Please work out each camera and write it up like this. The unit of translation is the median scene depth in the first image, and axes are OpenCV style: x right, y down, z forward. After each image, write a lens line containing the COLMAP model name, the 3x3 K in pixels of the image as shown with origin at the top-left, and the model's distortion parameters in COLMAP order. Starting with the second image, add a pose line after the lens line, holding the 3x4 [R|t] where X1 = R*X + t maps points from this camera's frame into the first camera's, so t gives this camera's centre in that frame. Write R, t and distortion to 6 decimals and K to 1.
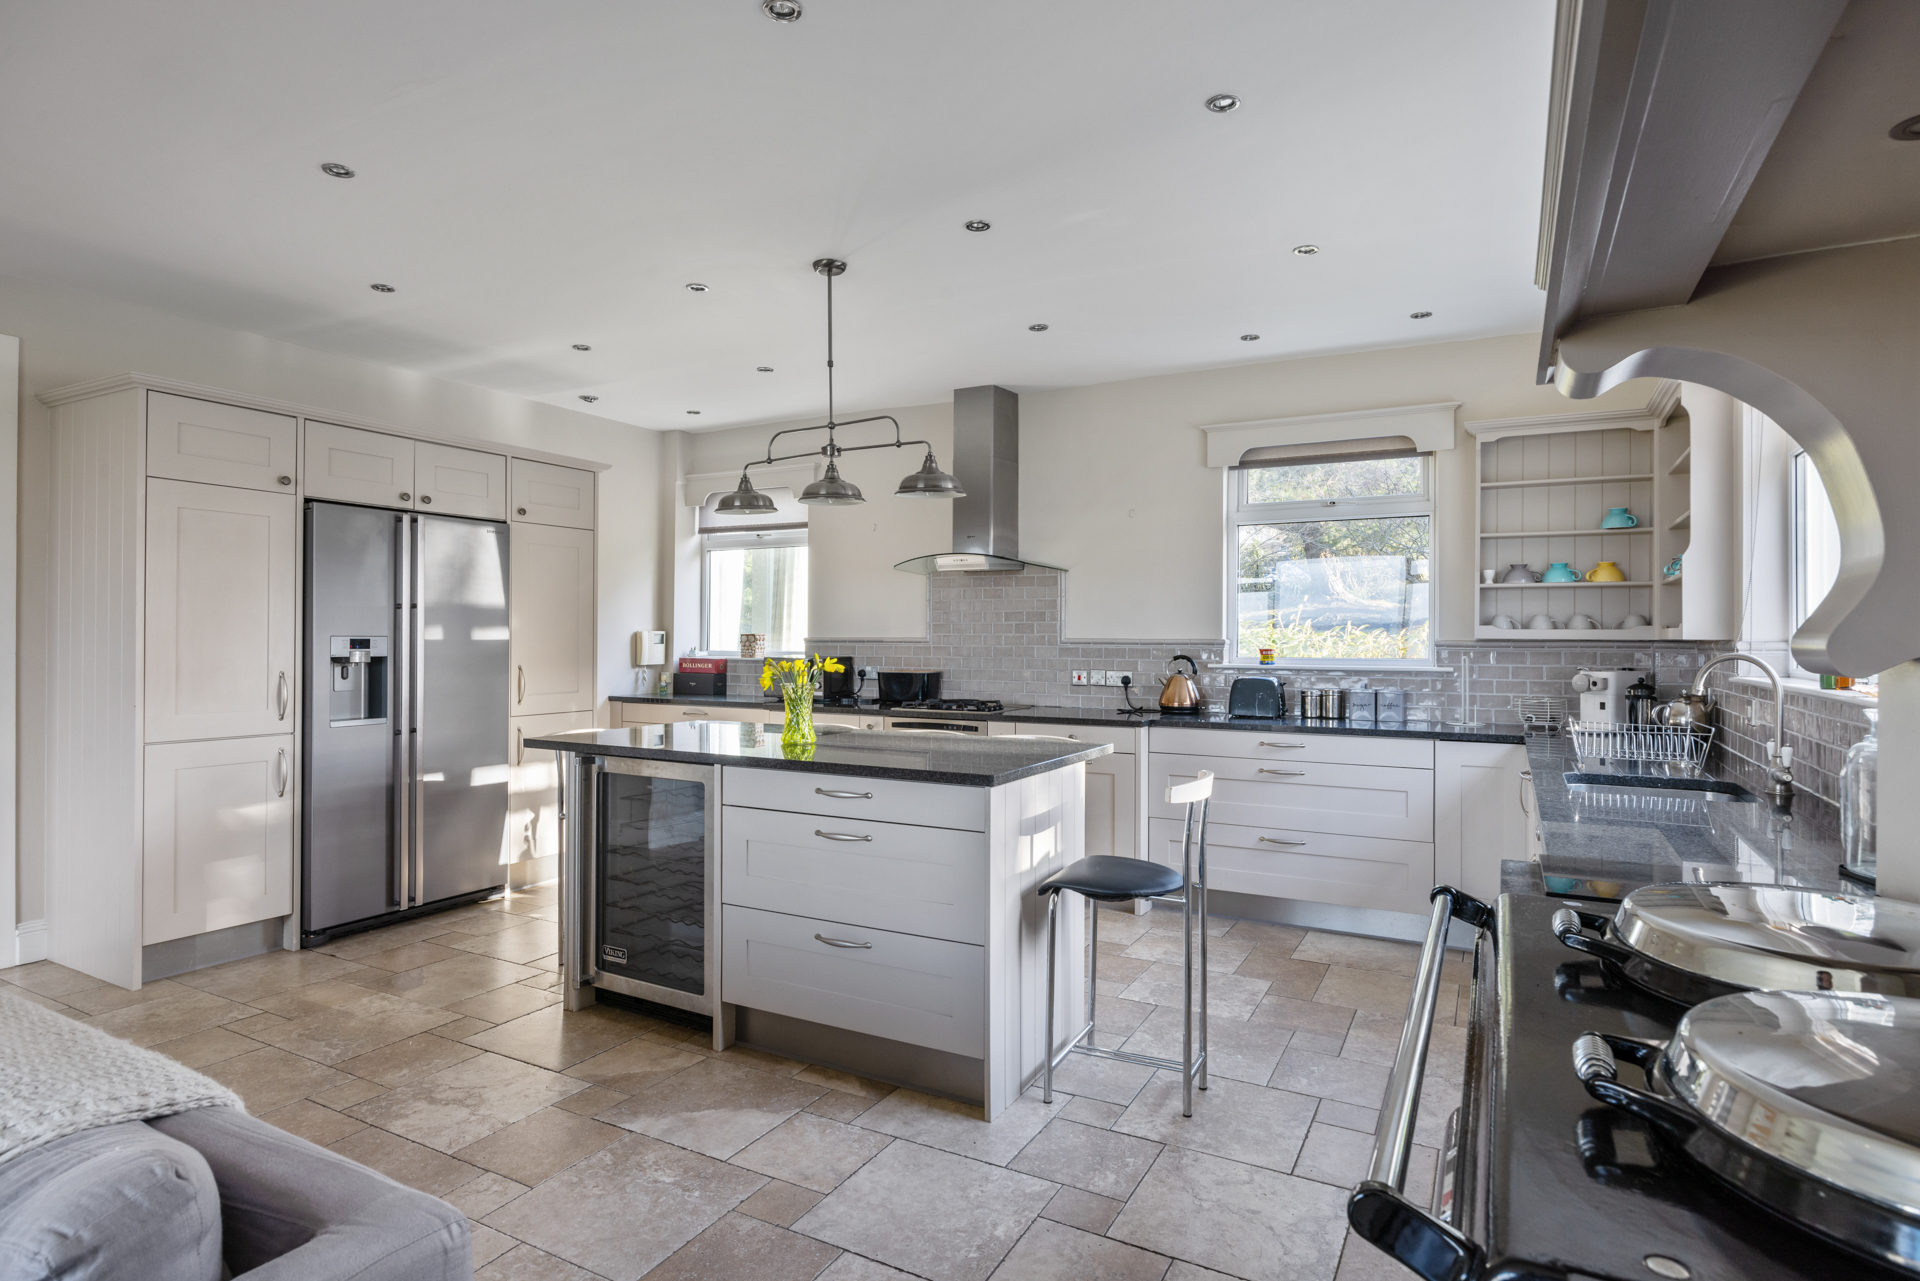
lens RADIAL K [[1027.3, 0, 960.0], [0, 1027.3, 636.4], [0, 0, 1]] dist [-0.003385, -0.000291]
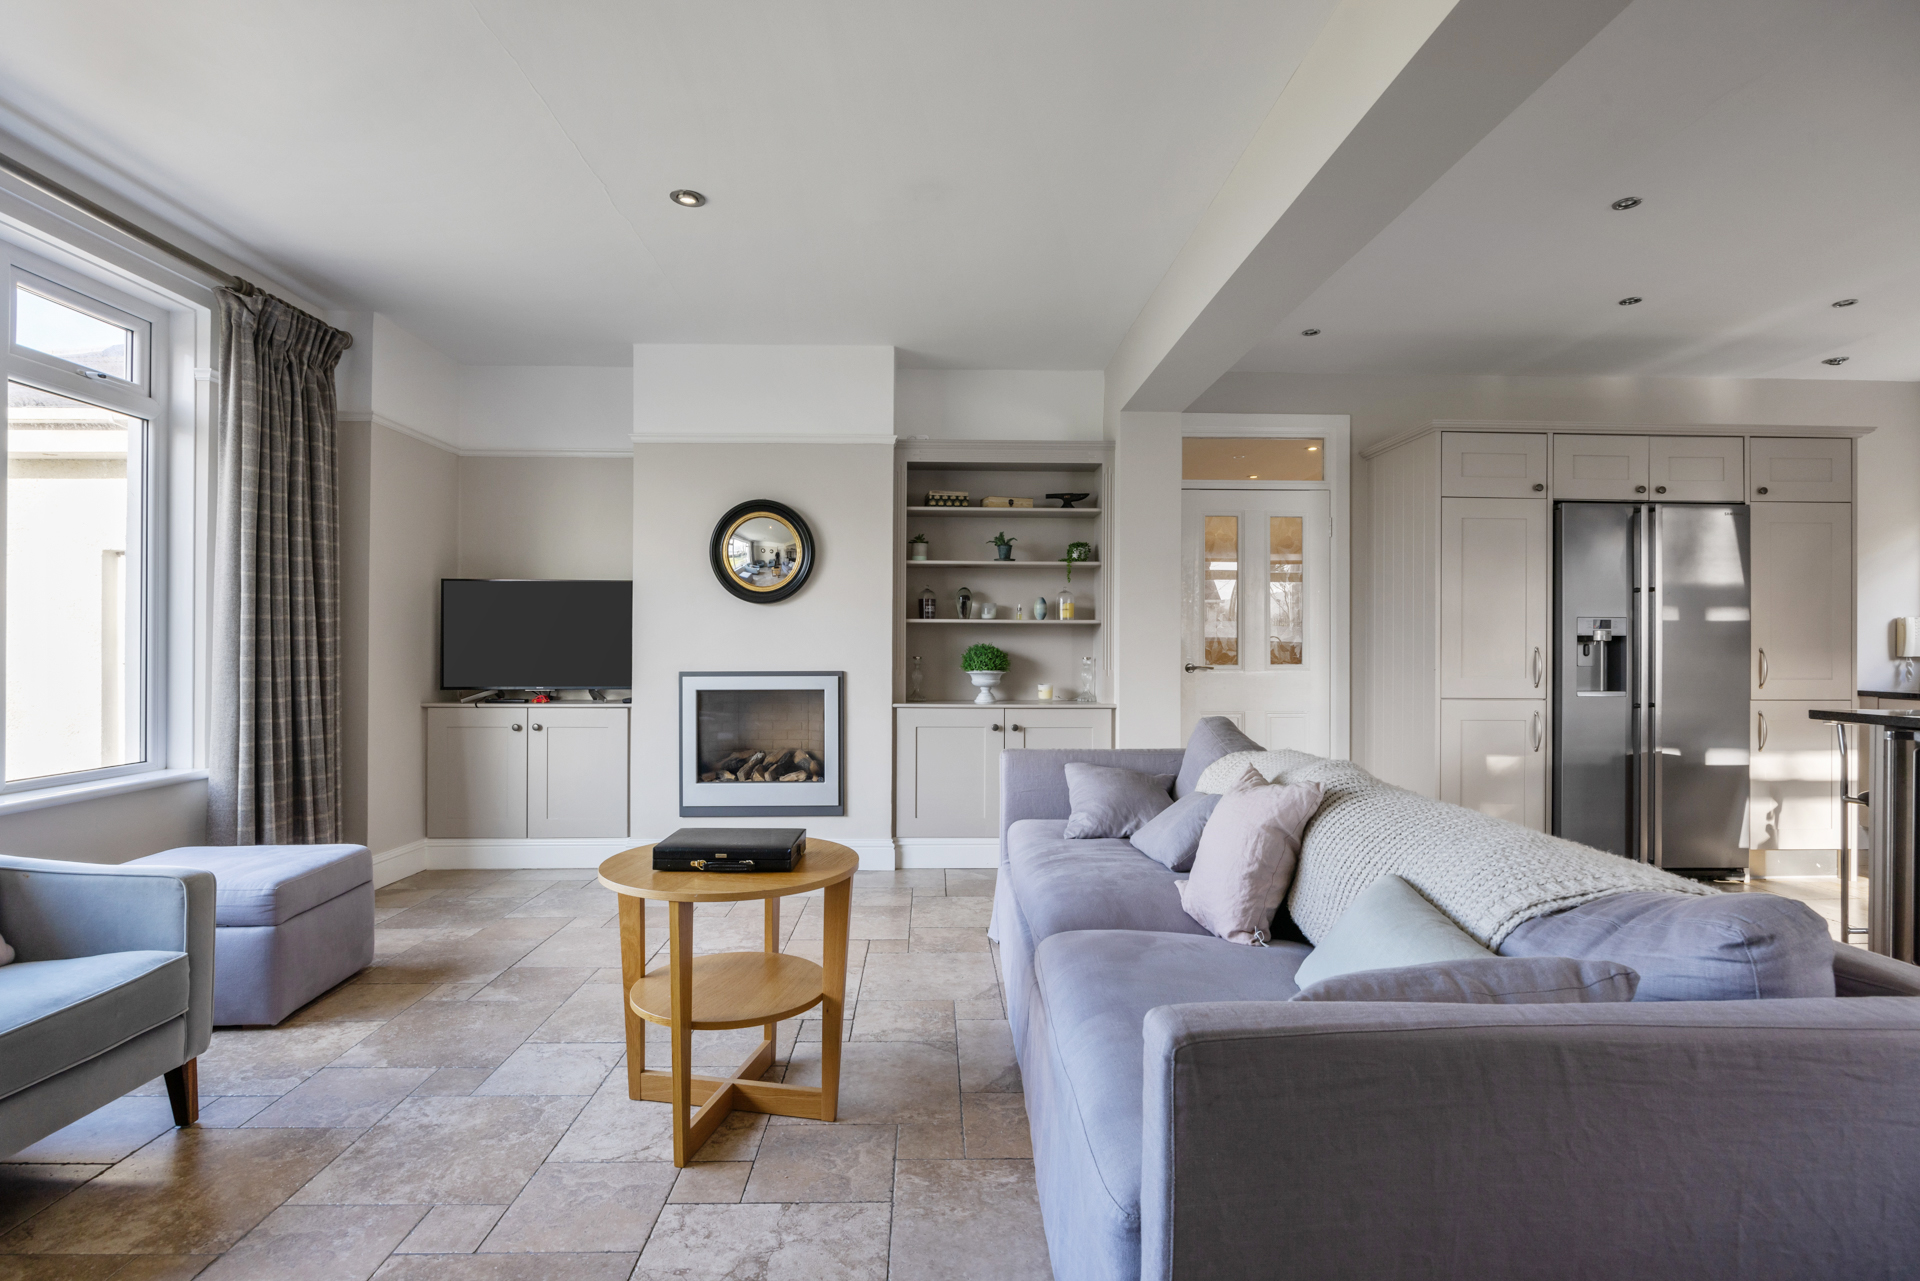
lens RADIAL K [[949.3, 0, 964.1], [0, 949.3, 644.5], [0, 0, 1]] dist [0.005392, -0.000289]
pose [[0.518071, -0.006338, -0.855314, -0.051983], [-0.000268, 0.999971, -0.007573, 0.036327], [0.855338, 0.004153, 0.518054, -0.135406]]
